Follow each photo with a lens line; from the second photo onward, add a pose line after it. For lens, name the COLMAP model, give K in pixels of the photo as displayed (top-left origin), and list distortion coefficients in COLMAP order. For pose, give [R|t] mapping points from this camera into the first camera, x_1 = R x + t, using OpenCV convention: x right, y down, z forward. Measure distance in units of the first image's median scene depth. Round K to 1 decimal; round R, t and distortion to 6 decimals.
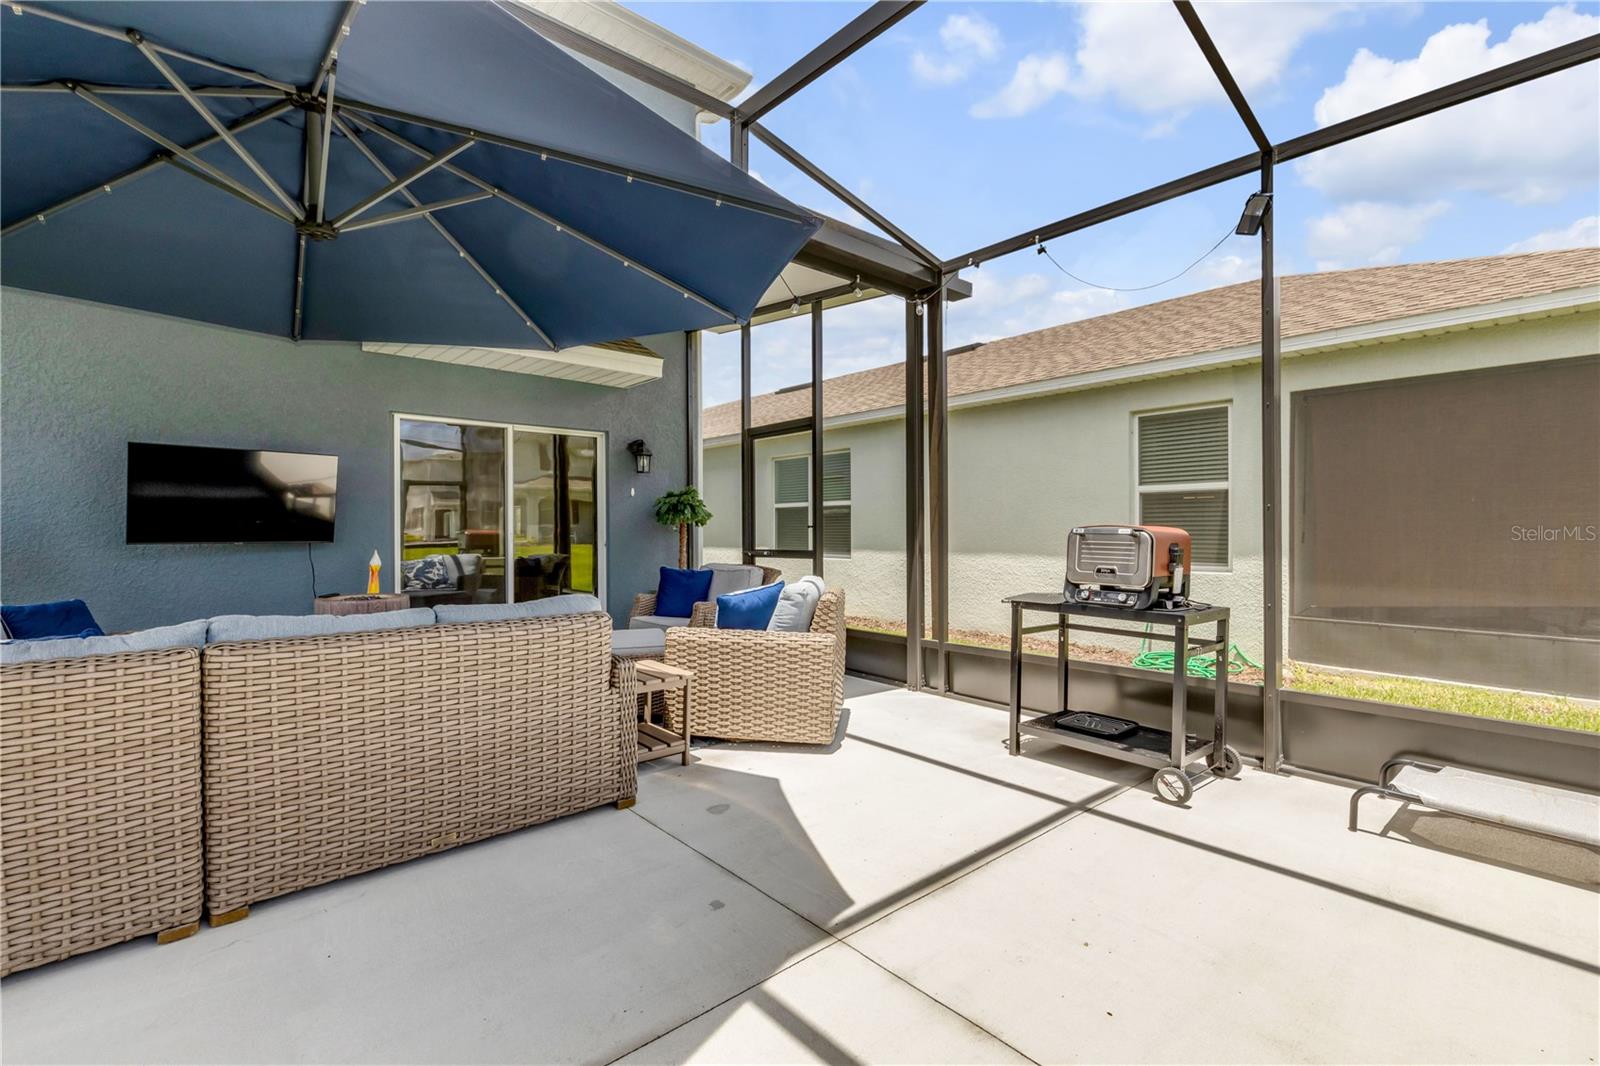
lens RADIAL K [[721.3, 0, 800.8], [0, 721.3, 535.0], [0, 0, 1]] dist [0.005353, -0.000538]
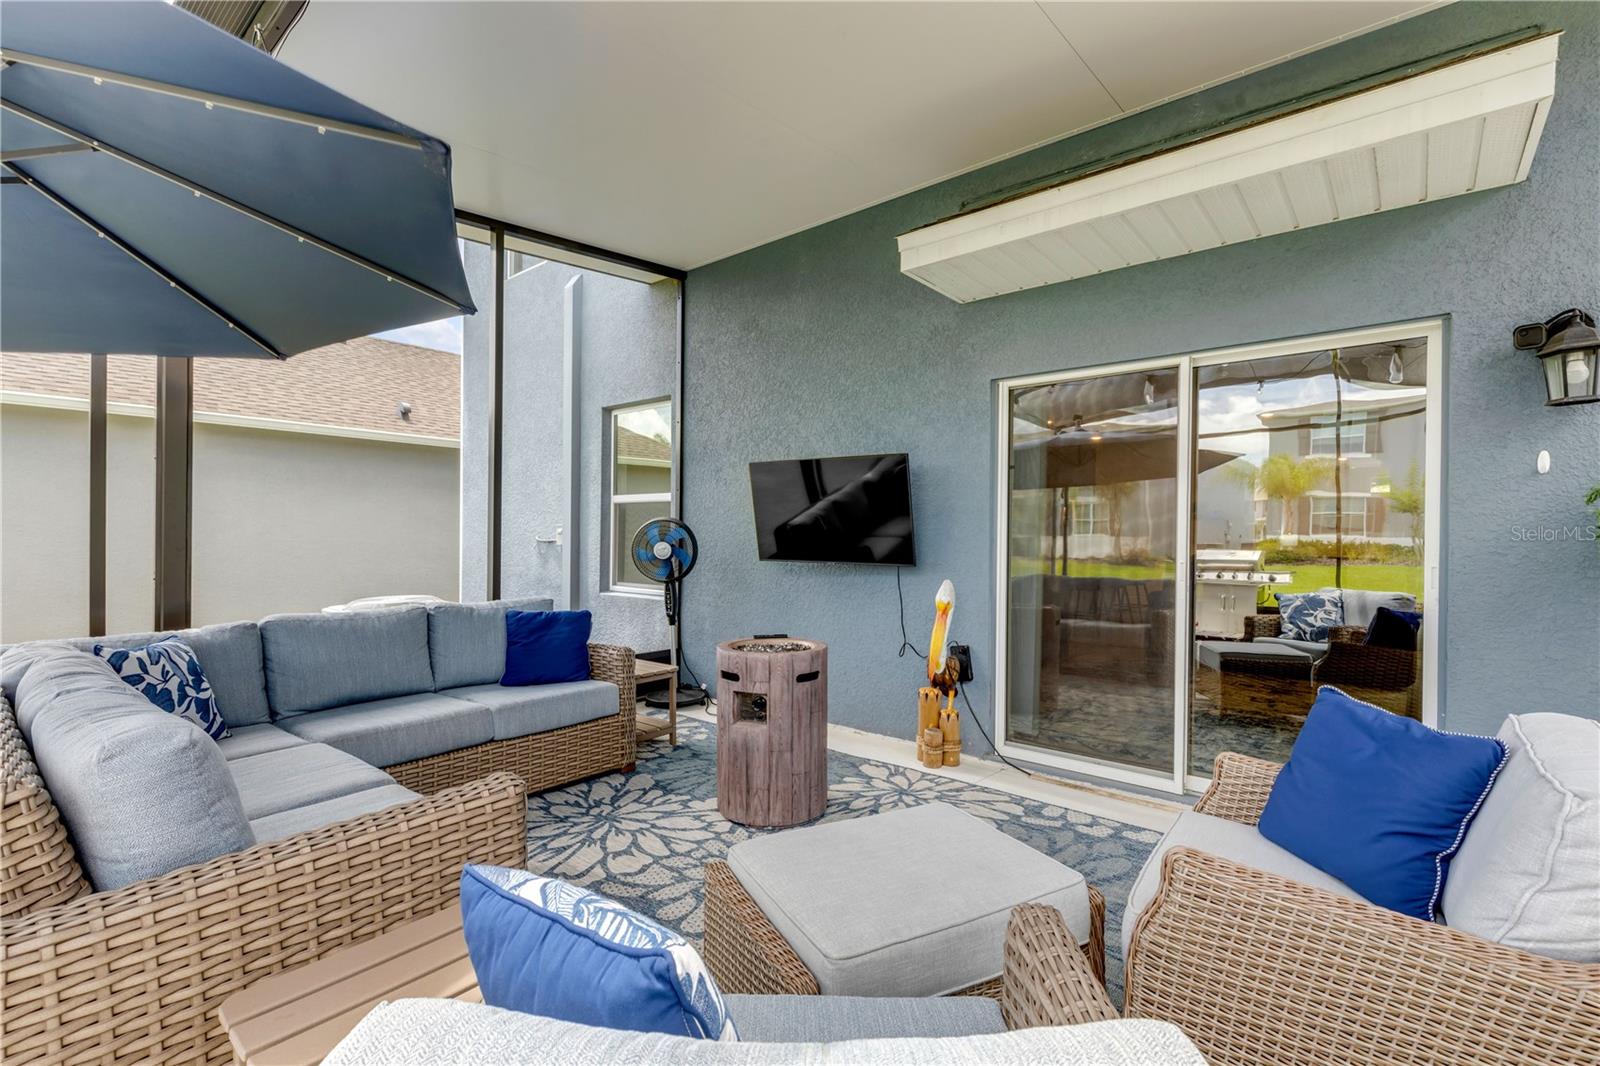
lens RADIAL K [[721.3, 0, 800.0], [0, 721.3, 534.9], [0, 0, 1]] dist [0.005353, -0.000538]
pose [[0.141307, 0.004256, -0.989957, 0.074373], [-0.013069, 0.999912, 0.002433, -0.018685], [0.989880, 0.012594, 0.141350, 0.586683]]
